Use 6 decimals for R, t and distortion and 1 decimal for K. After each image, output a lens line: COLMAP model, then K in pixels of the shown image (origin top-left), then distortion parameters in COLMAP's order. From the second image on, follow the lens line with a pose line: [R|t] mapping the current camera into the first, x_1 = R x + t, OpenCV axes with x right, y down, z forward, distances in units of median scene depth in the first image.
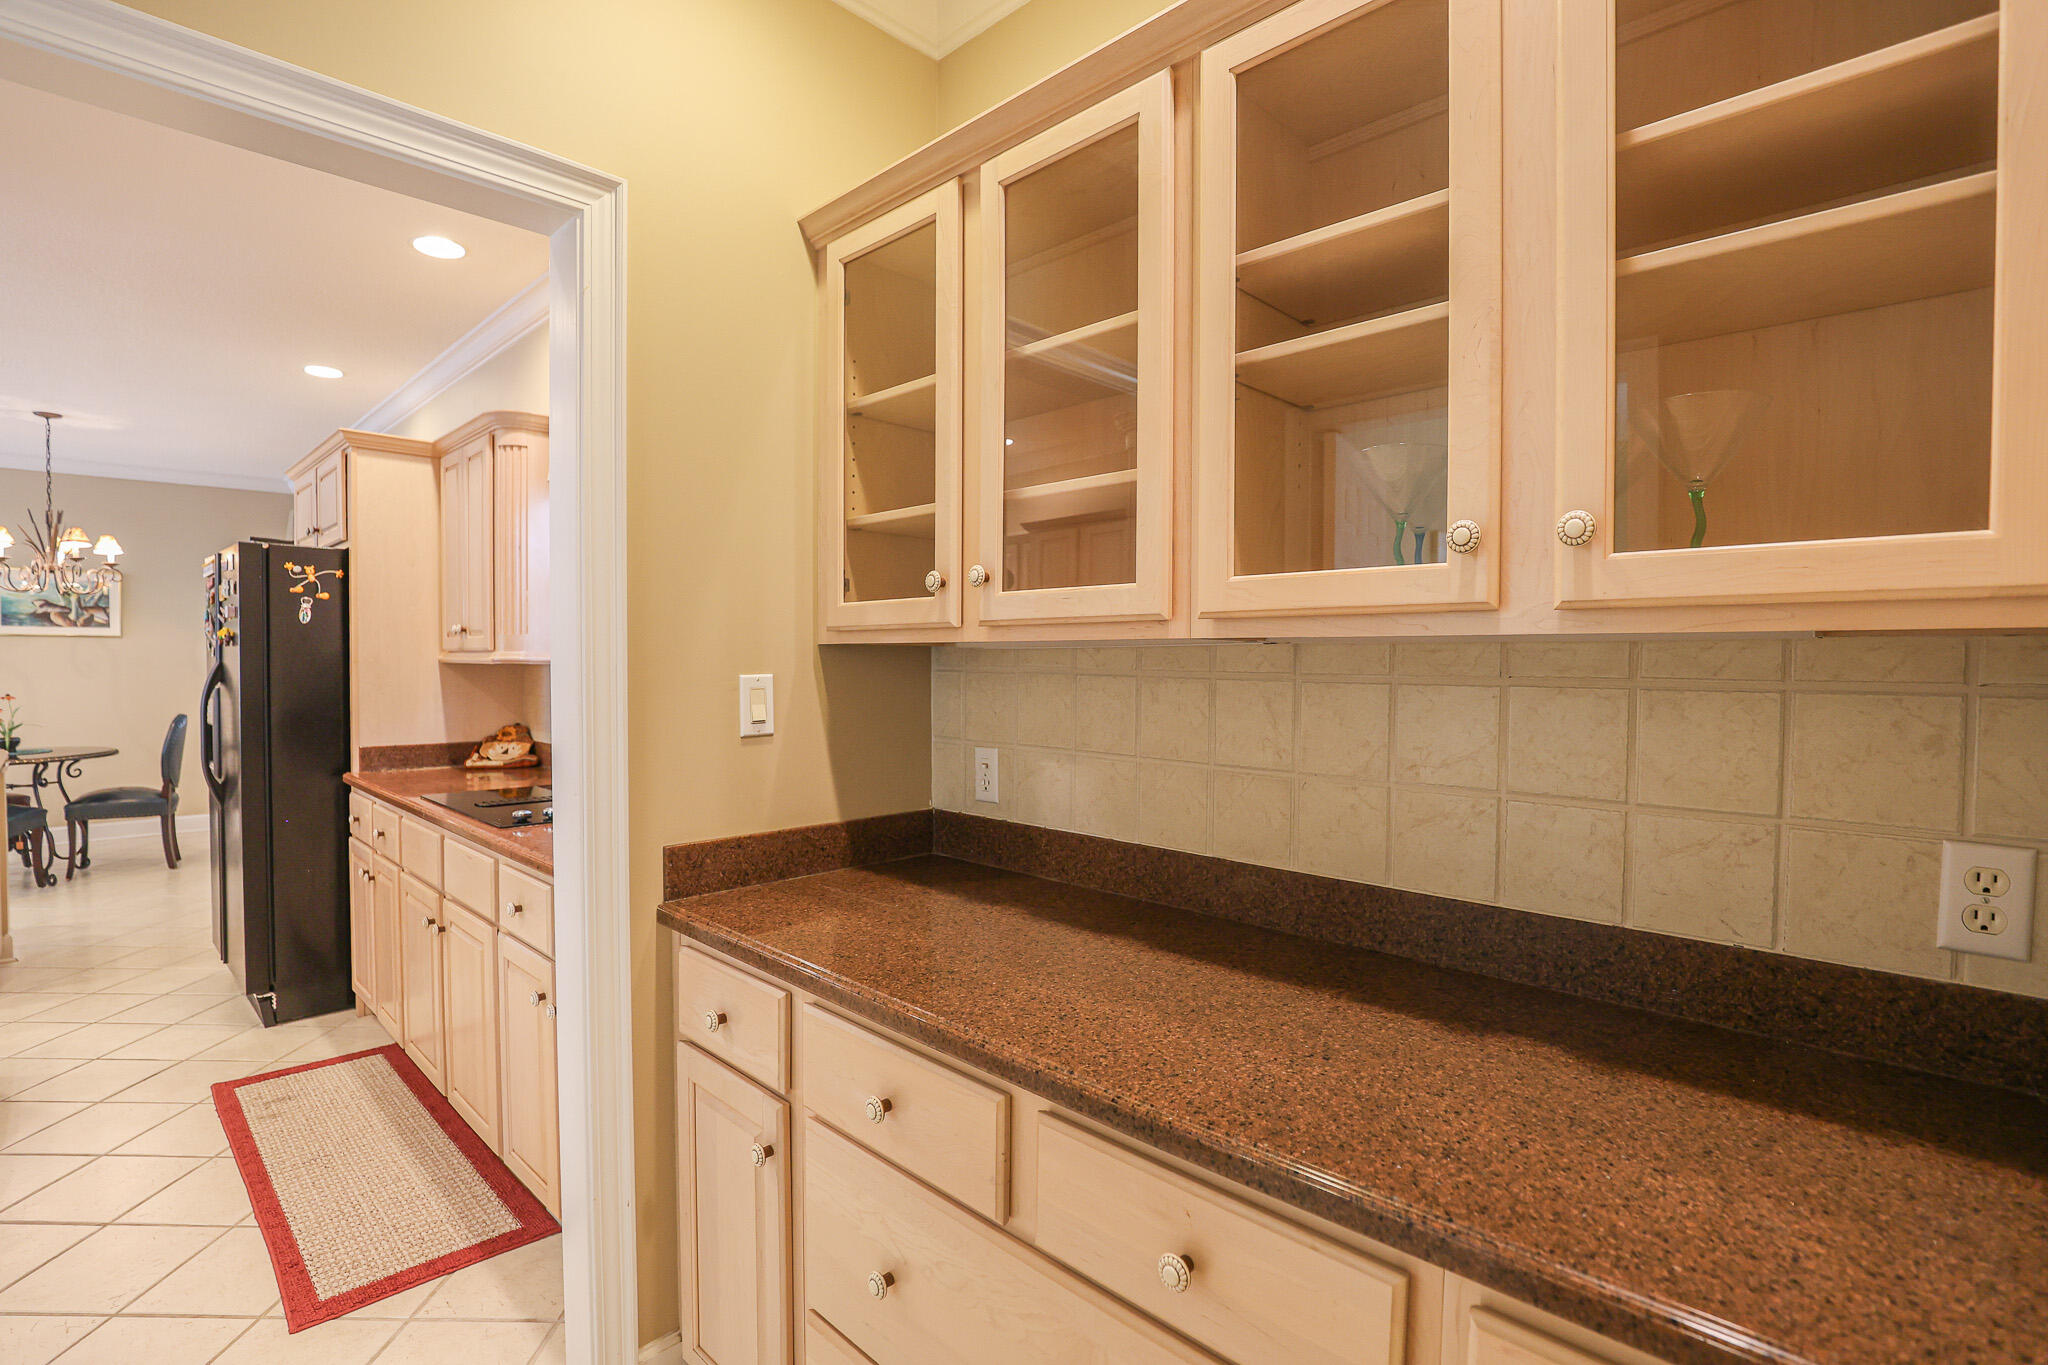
lens RADIAL K [[987.6, 0, 1021.6], [0, 987.6, 664.2], [0, 0, 1]] dist [-0.020900, -0.000401]
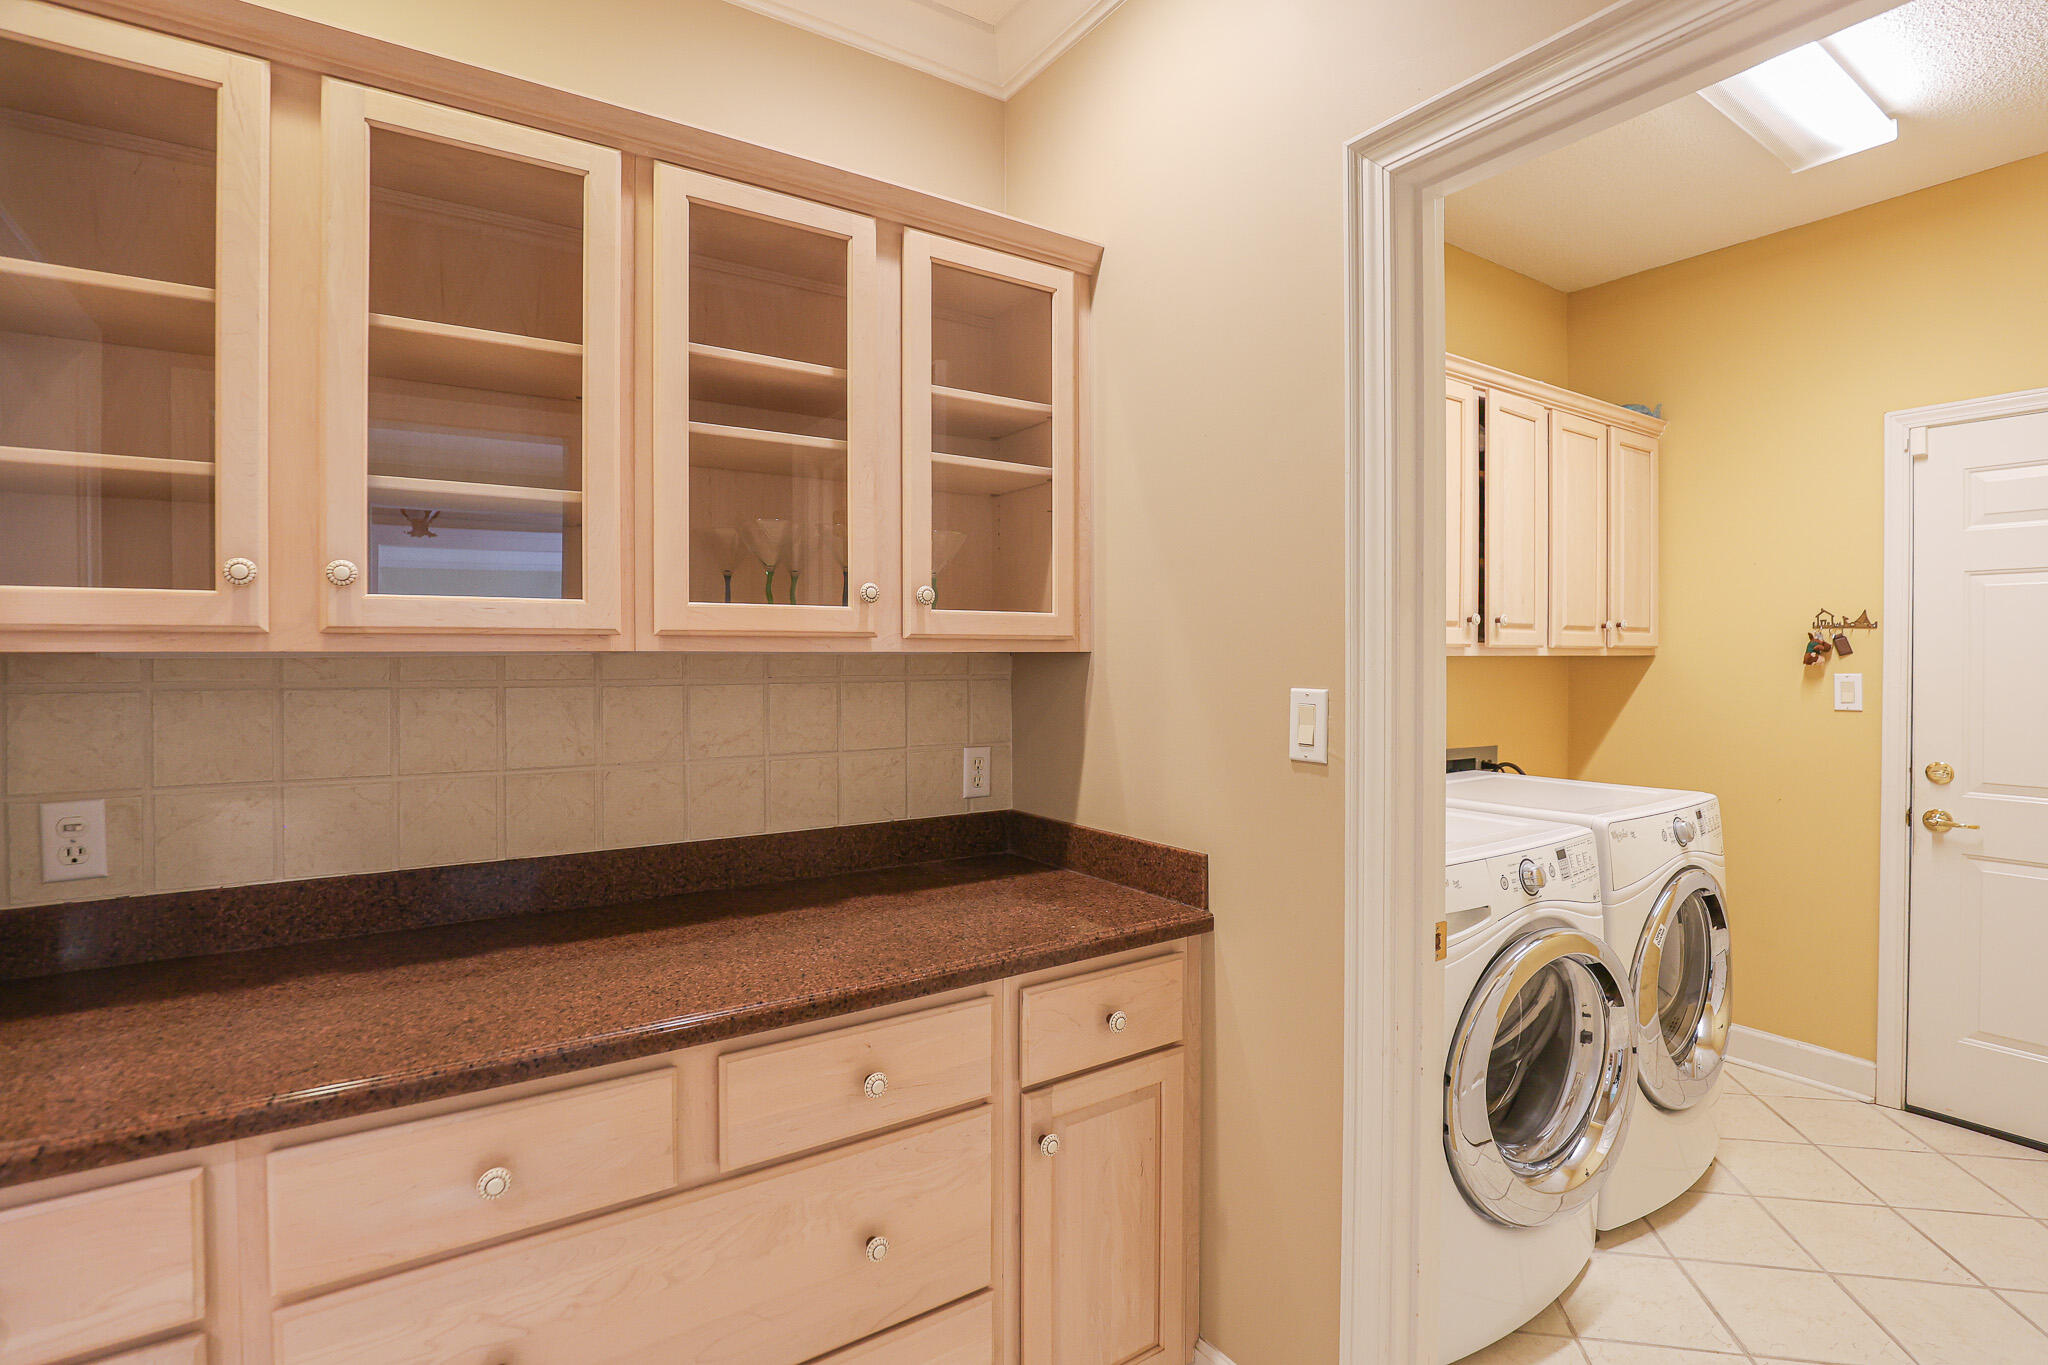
lens RADIAL K [[983.5, 0, 1022.0], [0, 983.5, 625.7], [0, 0, 1]] dist [-0.023049, 0.000576]
pose [[0.195644, 0.024050, 0.980380, -0.890513], [0.008764, 0.999616, -0.026271, -0.022865], [-0.980636, 0.013732, 0.195358, 0.338465]]
